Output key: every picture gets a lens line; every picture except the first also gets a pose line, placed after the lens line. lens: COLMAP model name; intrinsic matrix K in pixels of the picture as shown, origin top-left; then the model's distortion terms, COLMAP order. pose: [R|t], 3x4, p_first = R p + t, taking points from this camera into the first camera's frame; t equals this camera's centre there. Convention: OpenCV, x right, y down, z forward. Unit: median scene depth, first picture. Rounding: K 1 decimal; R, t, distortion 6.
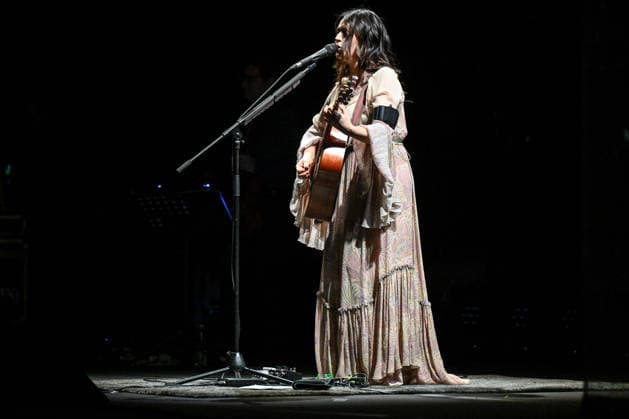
lens RADIAL K [[308.0, 0, 315.7], [0, 308.0, 214.8], [0, 0, 1]] dist [0.000089, 0.000089]
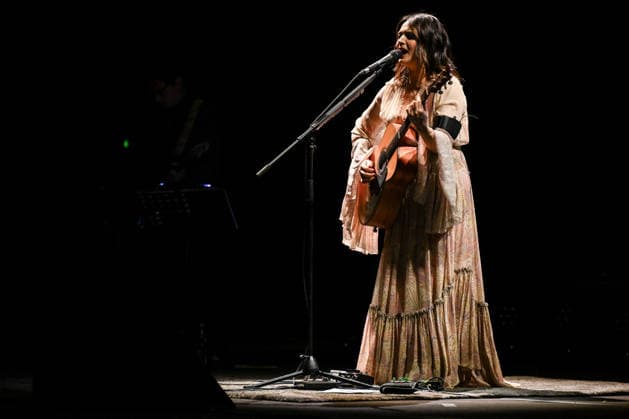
lens RADIAL K [[307.0, 0, 314.5], [0, 307.0, 209.5], [0, 0, 1]] dist [-0.000813, -0.000209]
pose [[0.999993, -0.000250, -0.003776, -0.237713], [0.000208, 0.999939, -0.011057, -0.018331], [0.003778, 0.011056, 0.999932, -0.007336]]
